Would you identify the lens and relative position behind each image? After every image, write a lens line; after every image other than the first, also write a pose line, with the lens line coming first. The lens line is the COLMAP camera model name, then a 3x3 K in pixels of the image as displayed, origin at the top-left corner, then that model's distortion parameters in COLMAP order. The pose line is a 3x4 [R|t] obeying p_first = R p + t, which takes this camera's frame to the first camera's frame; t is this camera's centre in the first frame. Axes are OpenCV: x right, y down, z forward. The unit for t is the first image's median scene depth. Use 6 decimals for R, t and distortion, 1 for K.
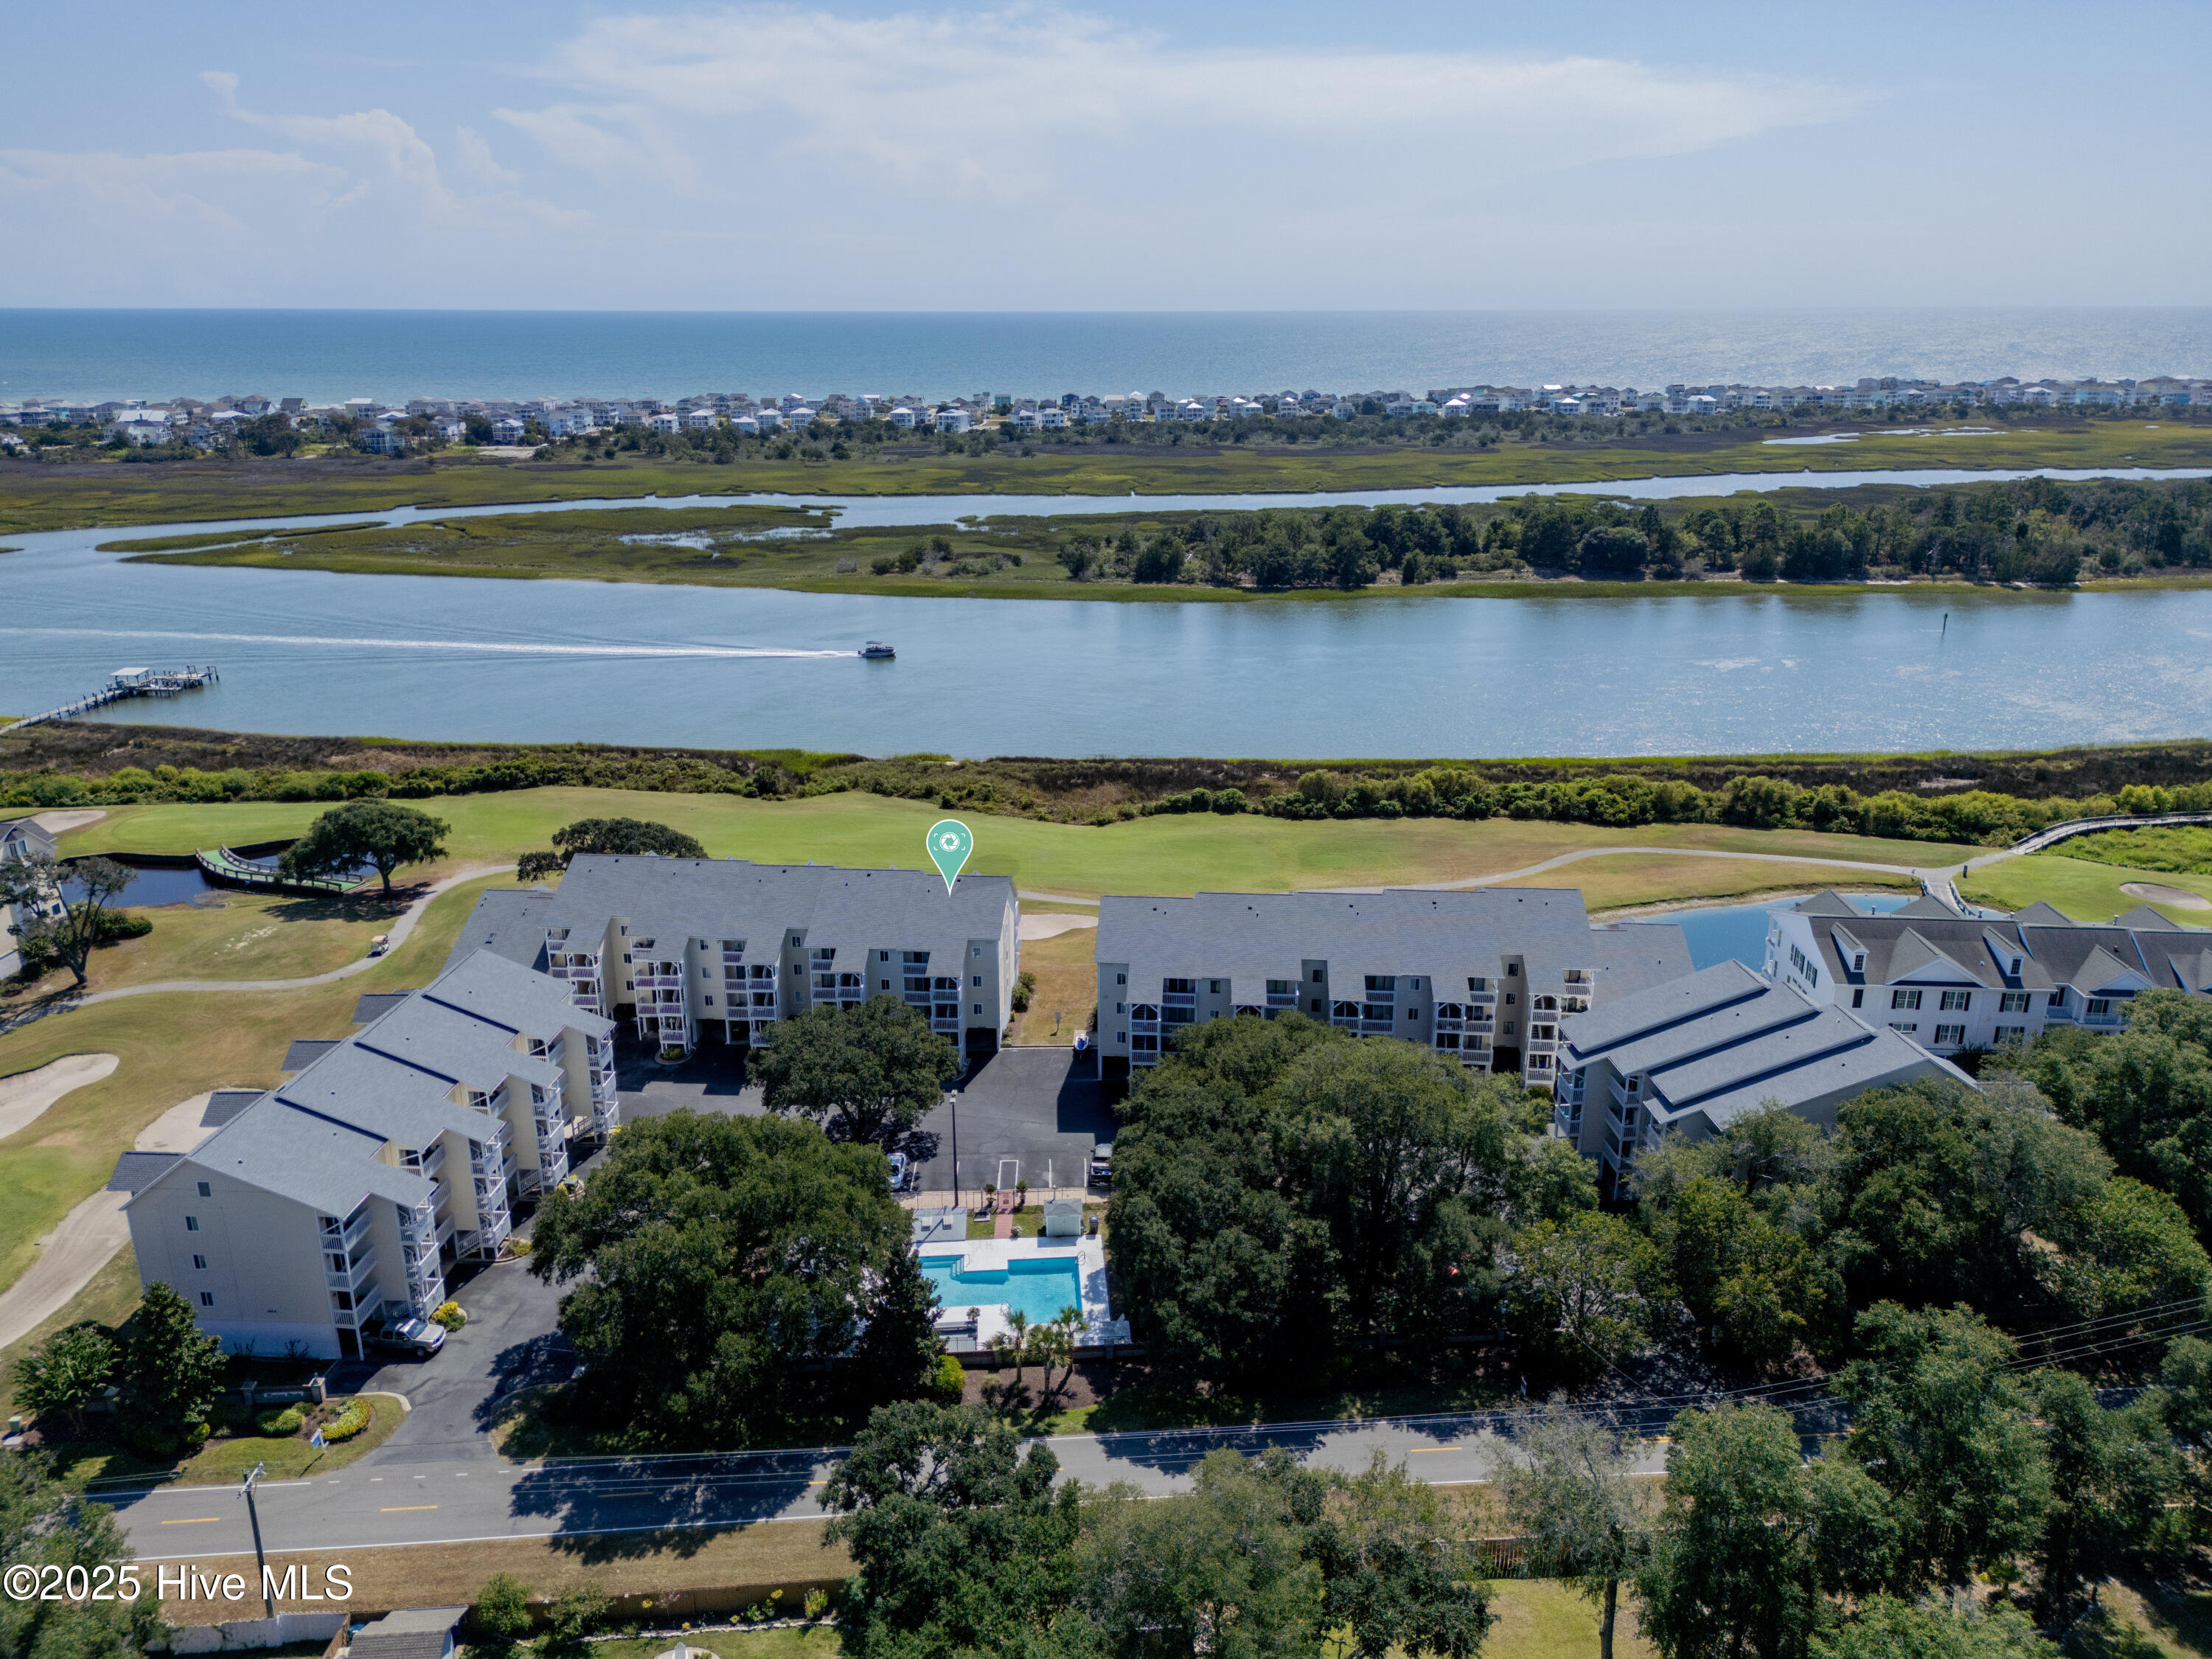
lens RADIAL K [[1595.2, 0, 1106.0], [0, 1595.2, 829.5], [0, 0, 1]] dist [0.068949, -0.075240]
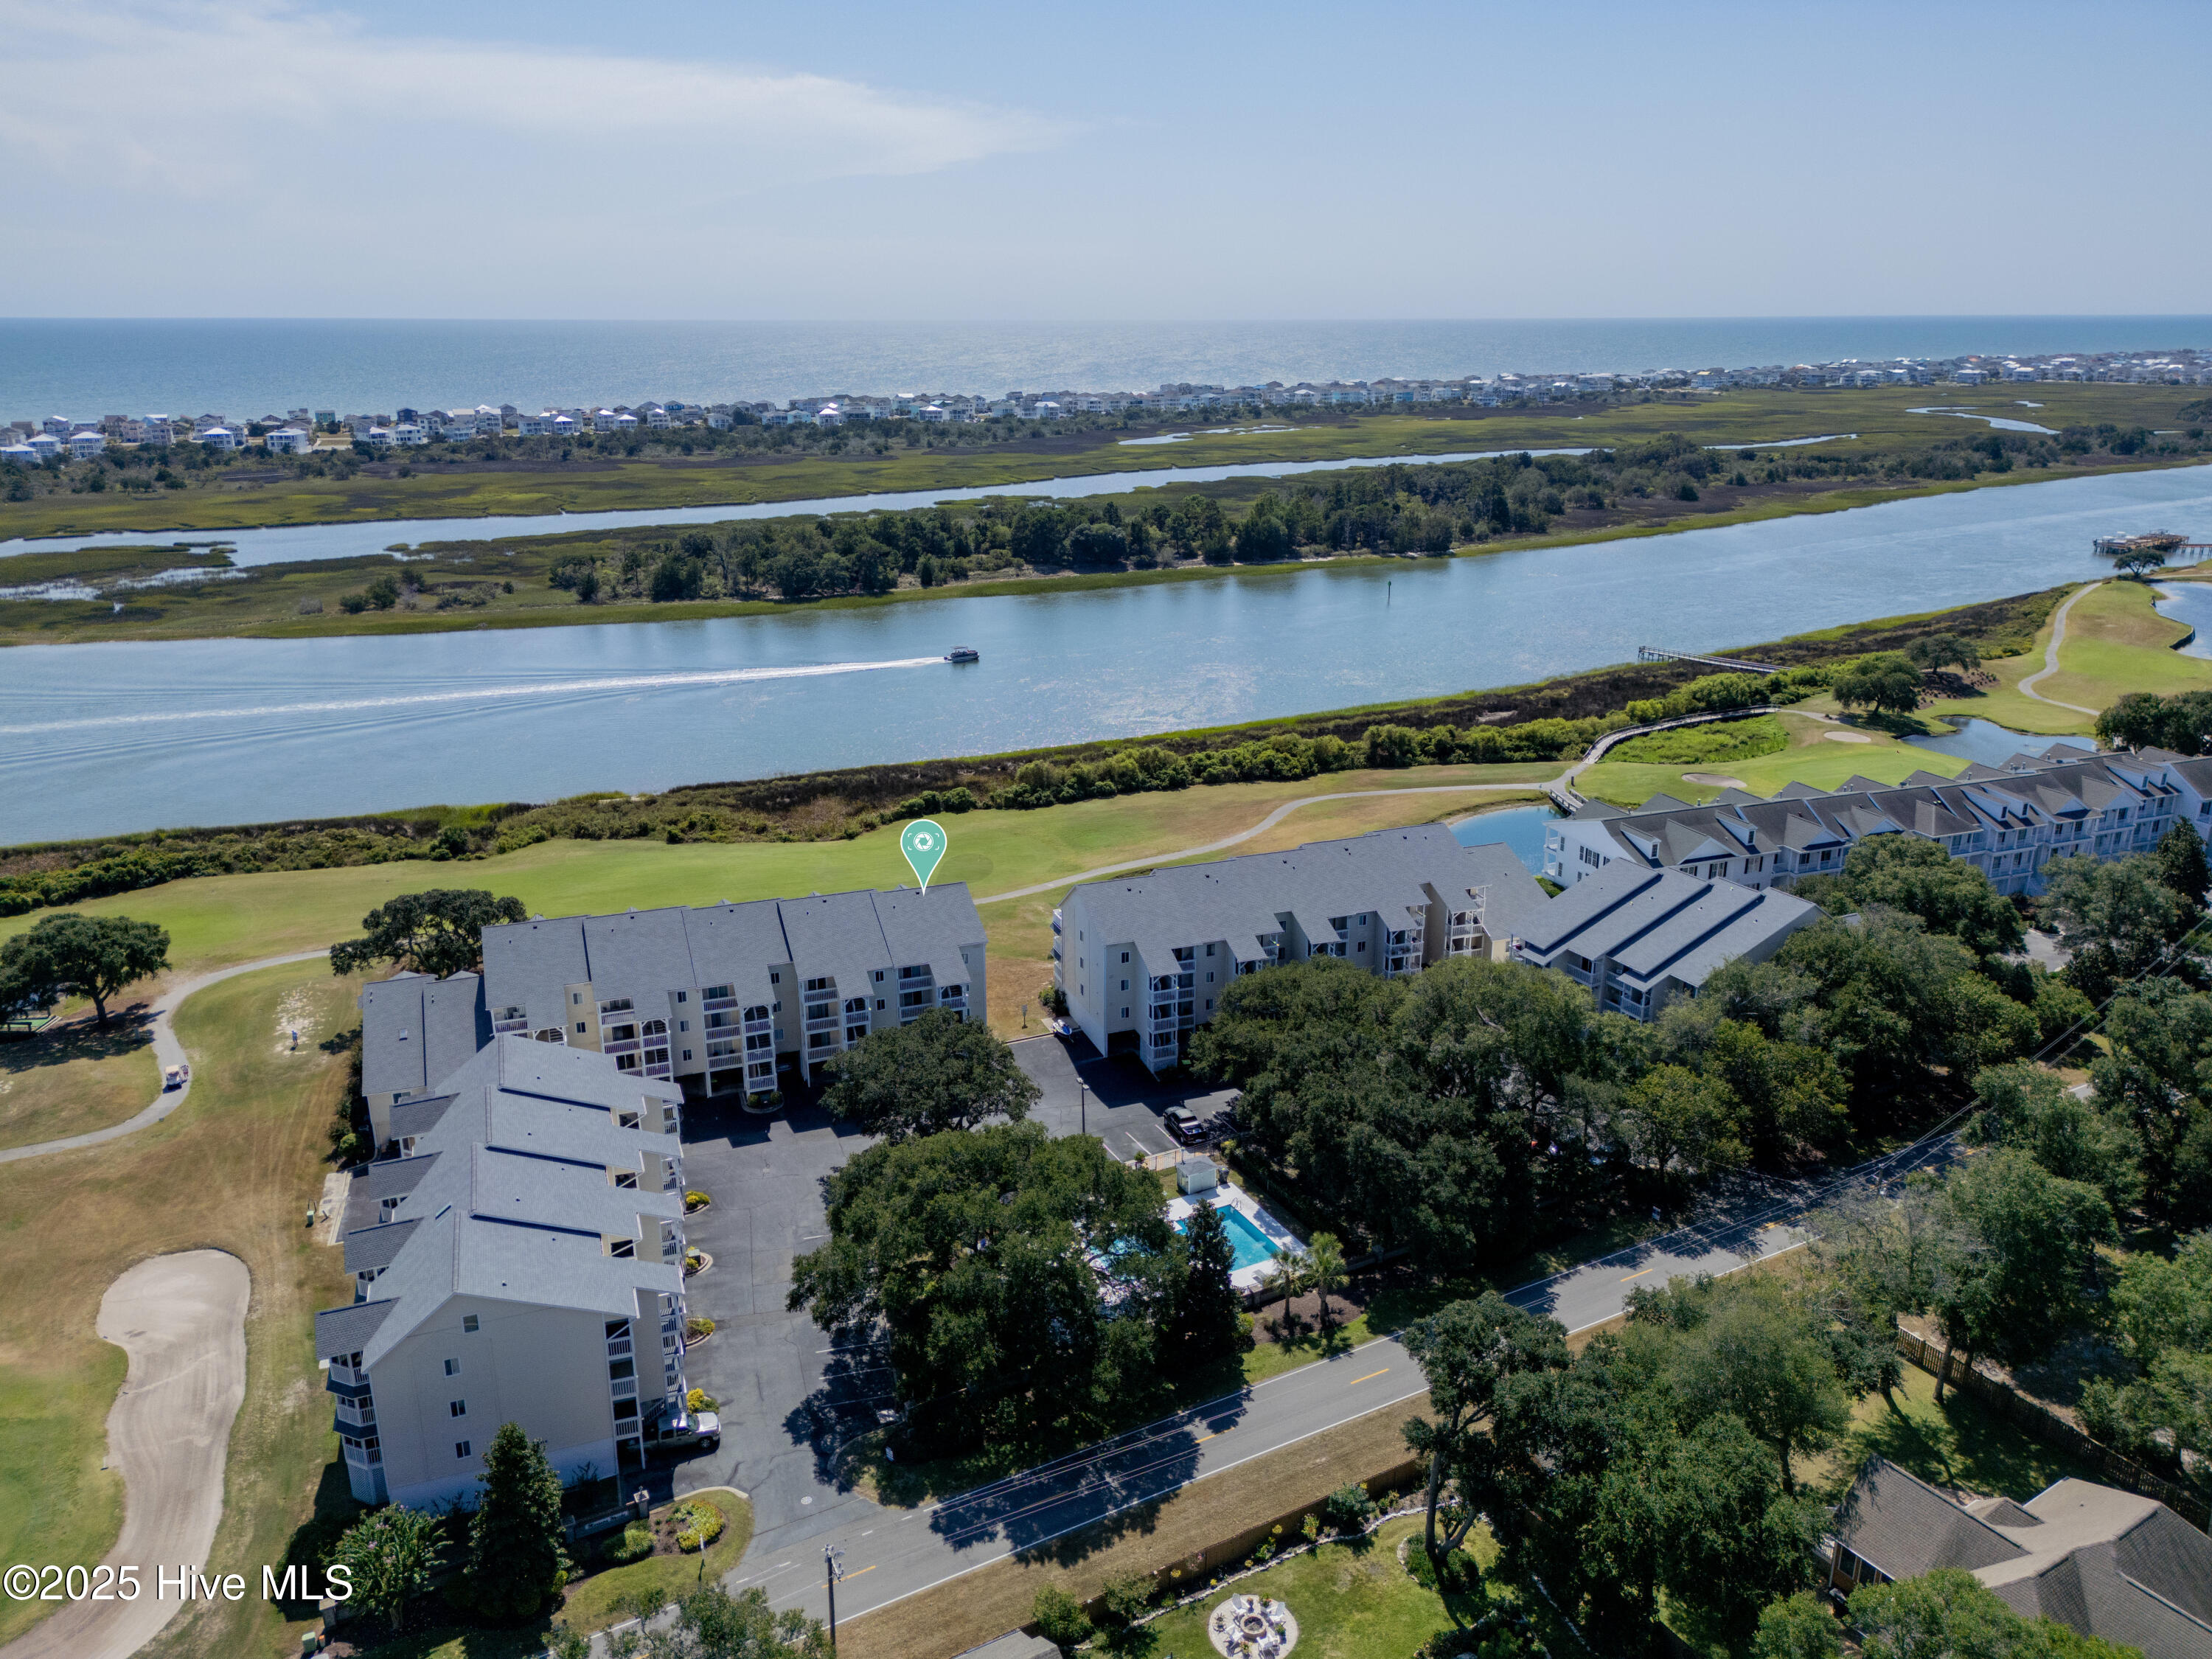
lens RADIAL K [[1586.8, 0, 1106.0], [0, 1586.8, 829.5], [0, 0, 1]] dist [0.073627, -0.080080]
pose [[0.910351, -0.127422, 0.393731, -0.233142], [0.128977, 0.991389, 0.022631, -0.009399], [-0.393224, 0.030180, 0.918947, 0.017661]]
